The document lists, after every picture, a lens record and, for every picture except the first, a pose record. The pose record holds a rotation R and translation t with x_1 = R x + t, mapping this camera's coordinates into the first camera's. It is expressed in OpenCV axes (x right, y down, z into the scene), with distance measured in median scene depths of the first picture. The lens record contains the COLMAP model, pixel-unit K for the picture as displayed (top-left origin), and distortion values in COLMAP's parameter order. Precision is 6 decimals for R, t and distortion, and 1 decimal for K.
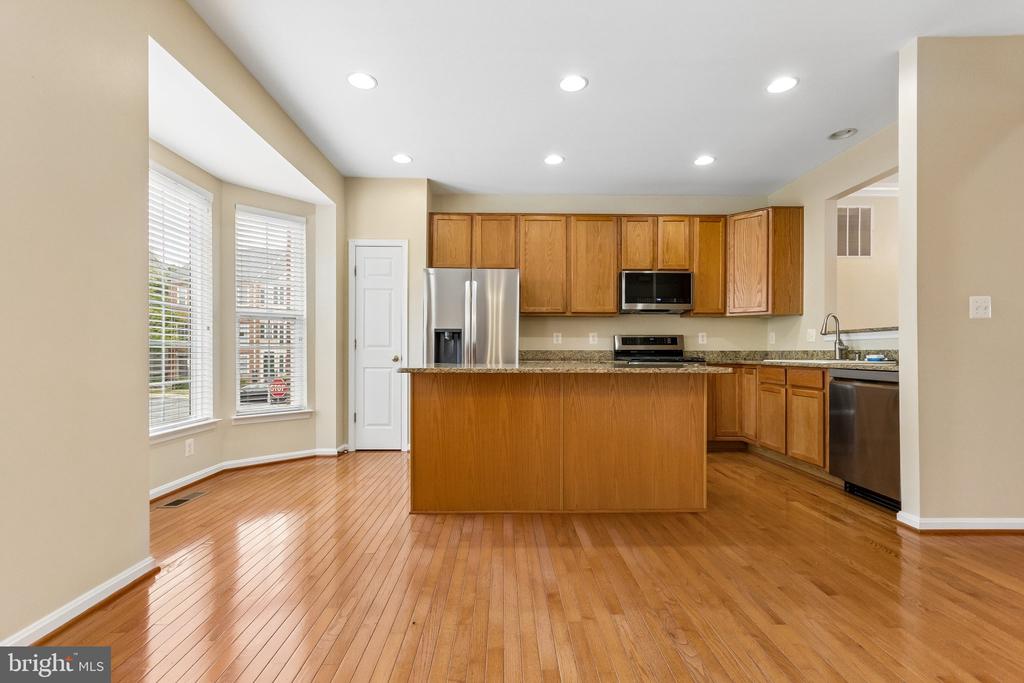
lens RADIAL K [[473.4, 0, 514.2], [0, 473.4, 356.5], [0, 0, 1]] dist [-0.000162, 0.000084]
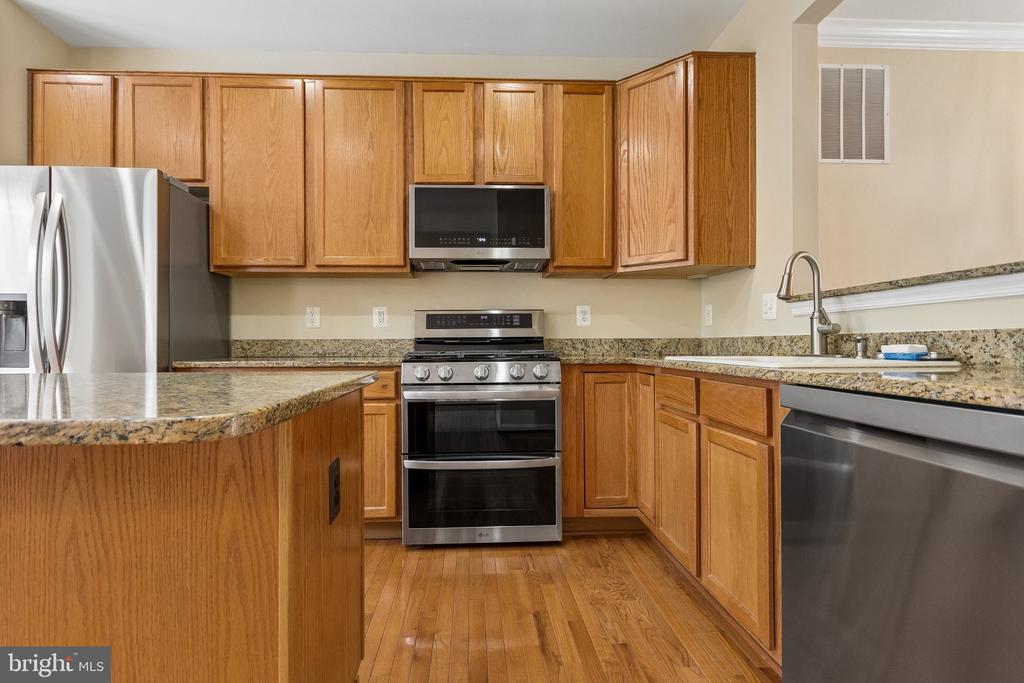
lens RADIAL K [[516.2, 0, 506.3], [0, 516.2, 347.4], [0, 0, 1]] dist [0.000257, 0.000257]
pose [[0.999757, -0.005754, 0.021276, 0.330030], [0.005804, 0.999981, -0.002286, -0.001539], [-0.021263, 0.002409, 0.999771, 0.451004]]
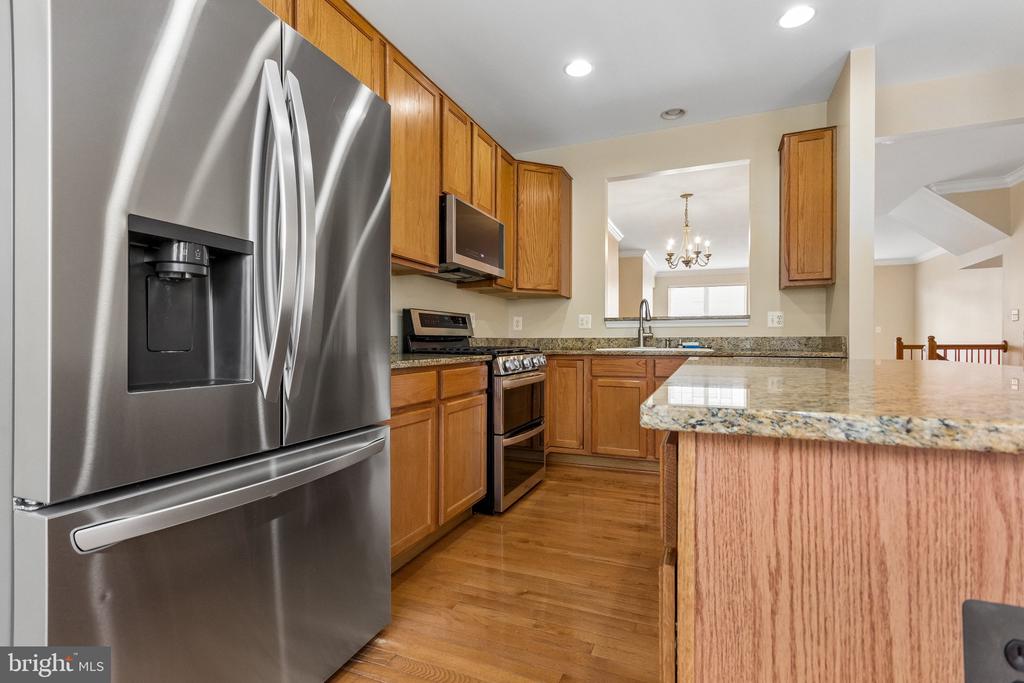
lens RADIAL K [[475.1, 0, 512.0], [0, 475.1, 341.5], [0, 0, 1]] dist [0.001302, 0.000060]
pose [[0.412959, -0.000446, 0.910750, -0.261606], [0.008626, 0.999957, -0.003422, -0.003546], [-0.910709, 0.009270, 0.412945, 0.726270]]
